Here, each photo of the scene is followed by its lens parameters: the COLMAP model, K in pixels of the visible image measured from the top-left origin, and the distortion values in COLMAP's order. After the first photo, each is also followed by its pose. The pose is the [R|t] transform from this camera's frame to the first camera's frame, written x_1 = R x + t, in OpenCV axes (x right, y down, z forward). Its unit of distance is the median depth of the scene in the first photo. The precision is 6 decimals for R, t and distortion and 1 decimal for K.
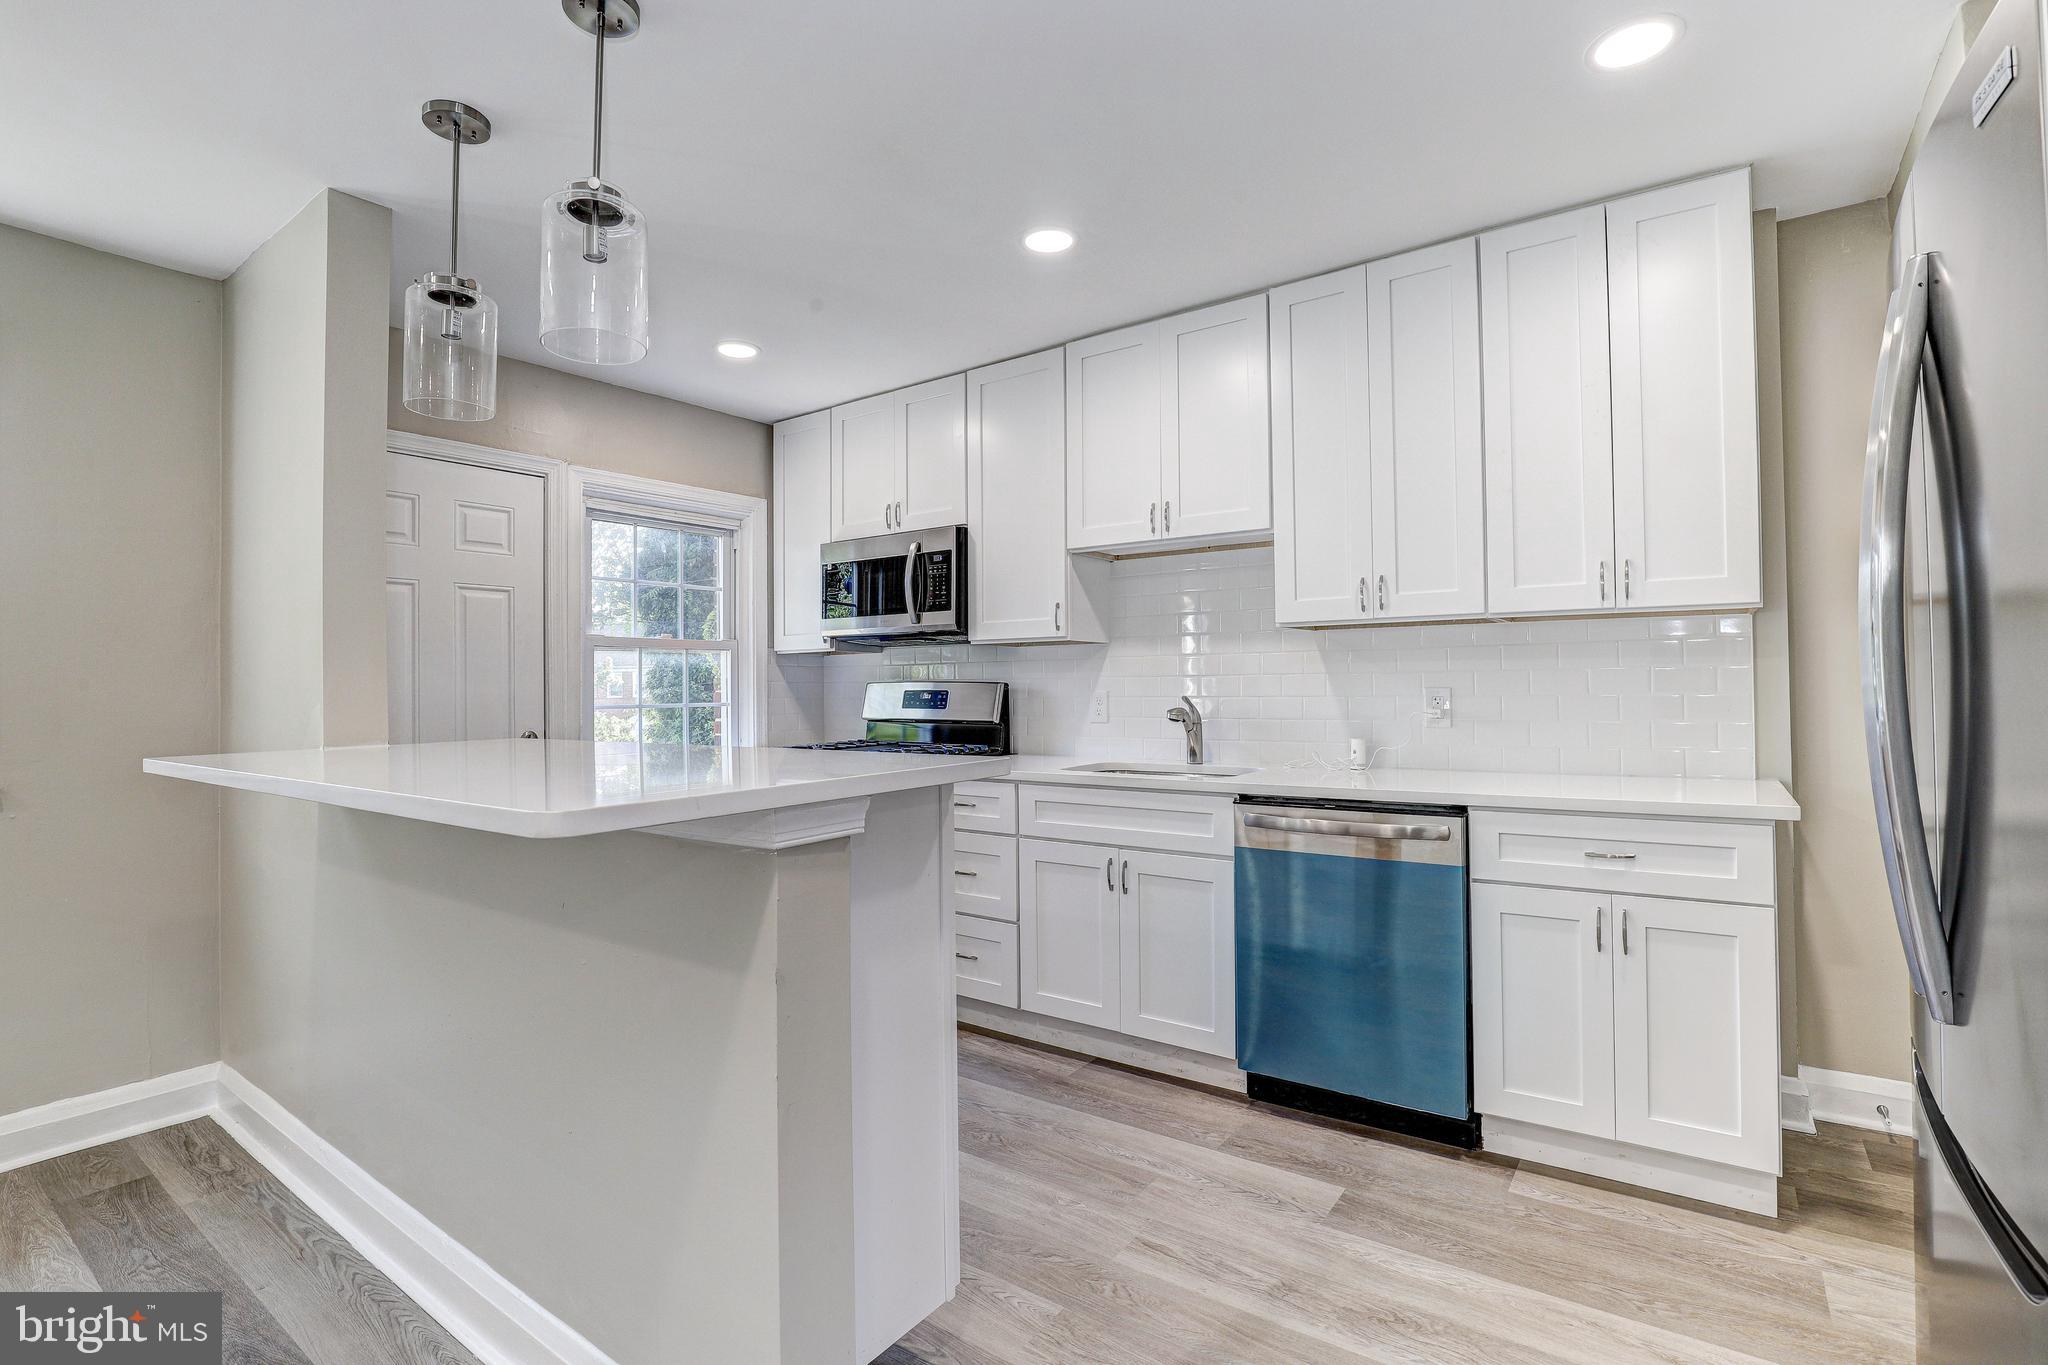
lens RADIAL K [[946.0, 0, 1019.8], [0, 946.0, 678.9], [0, 0, 1]] dist [-0.029628, 0.006734]
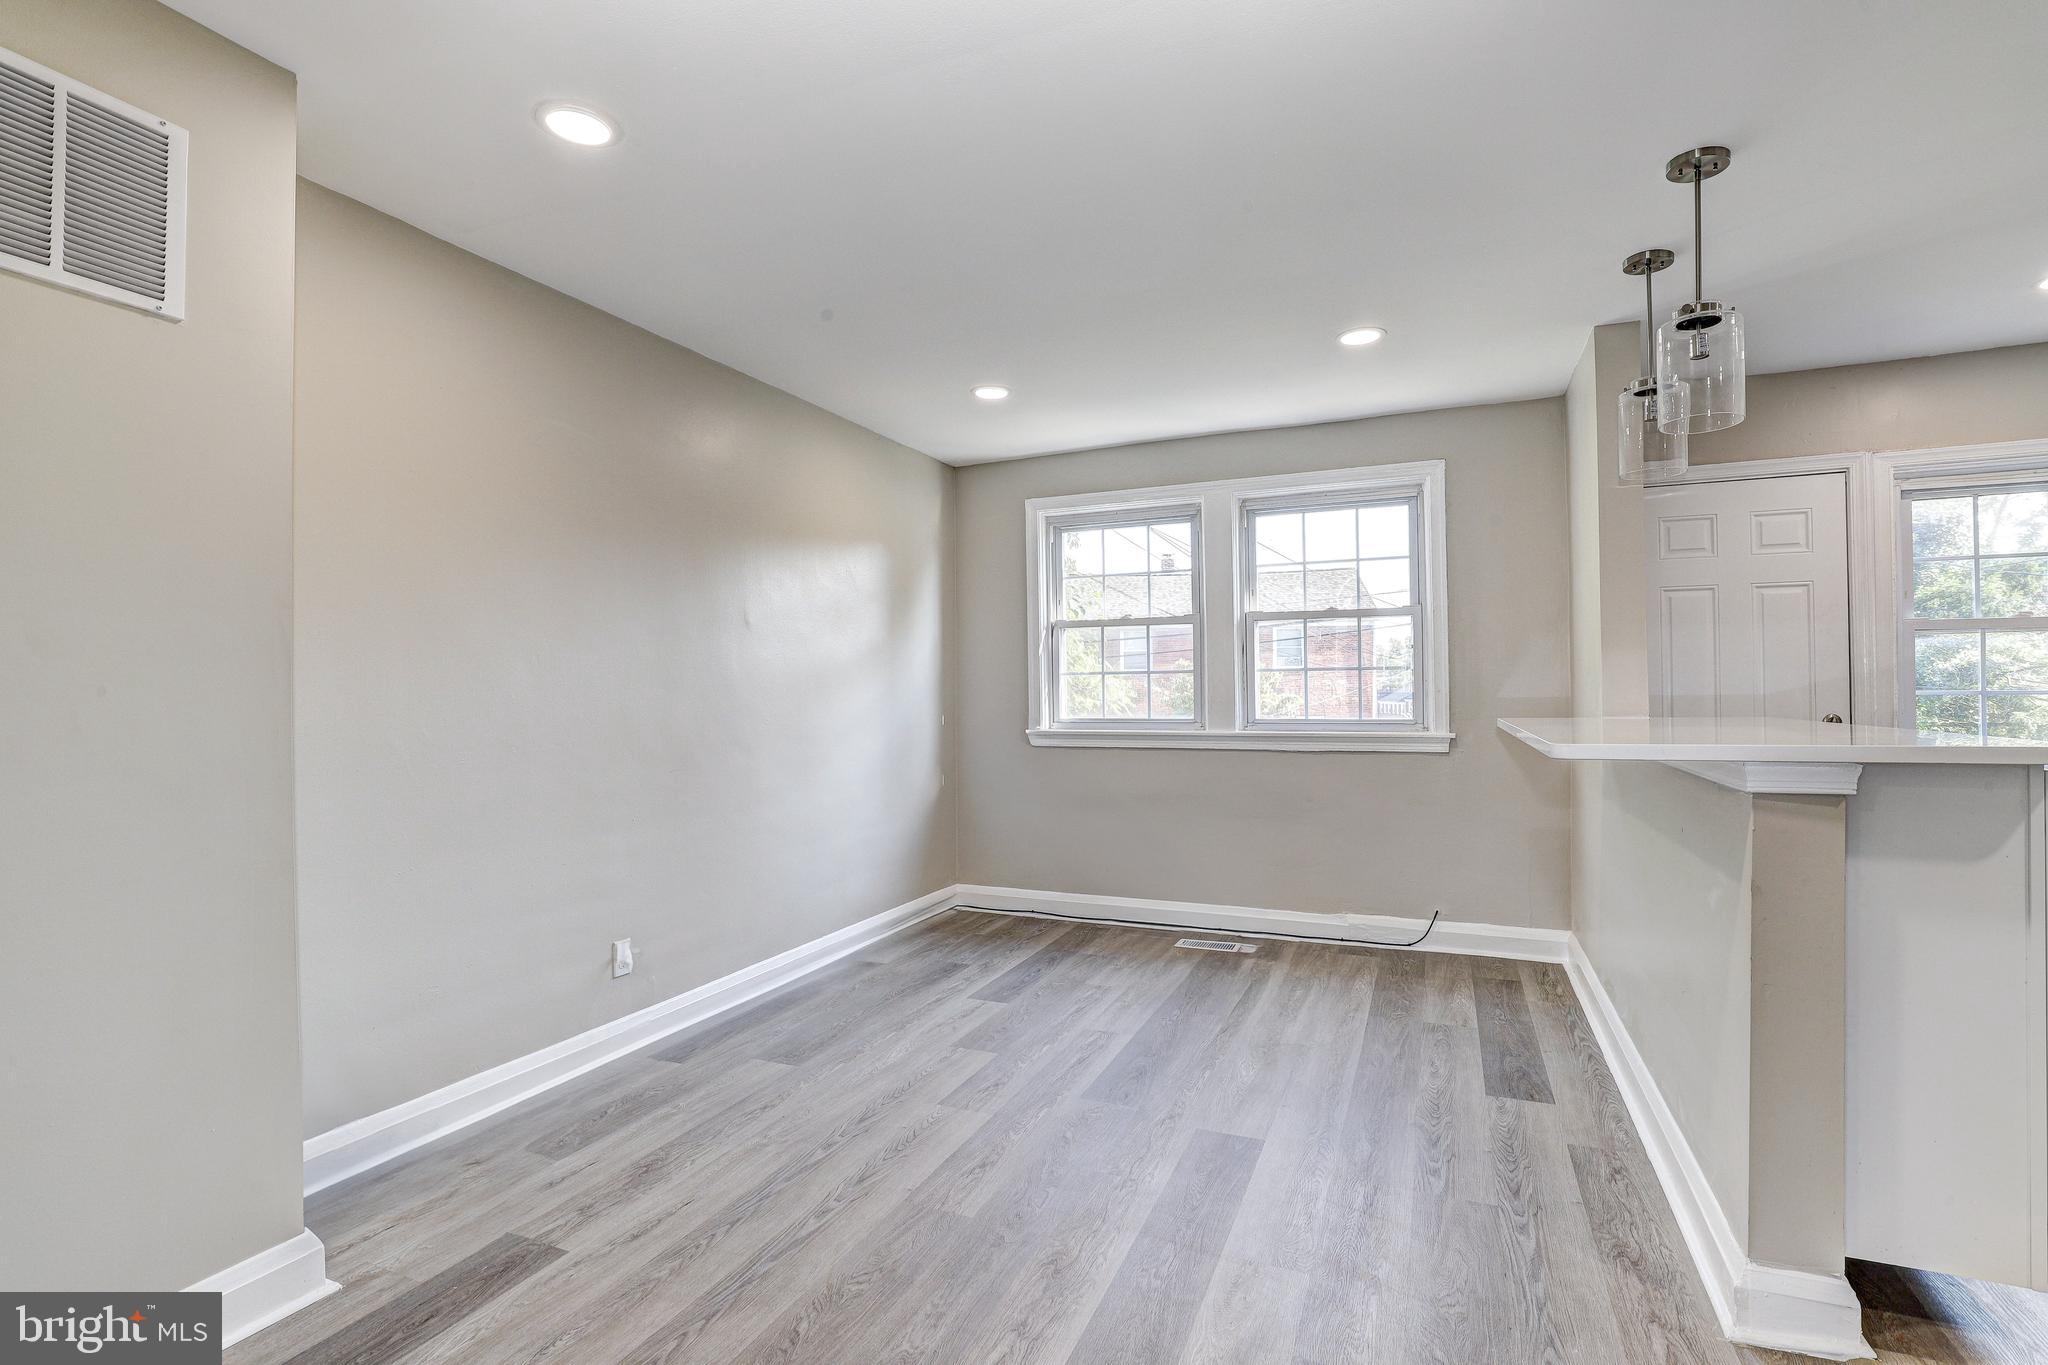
lens RADIAL K [[937.8, 0, 1031.9], [0, 937.8, 681.1], [0, 0, 1]] dist [-0.036605, 0.008131]
pose [[0.217453, 0.001207, -0.976070, 0.307620], [0.016098, 0.999859, 0.004823, -0.001731], [0.975938, -0.016761, 0.217402, -0.116079]]
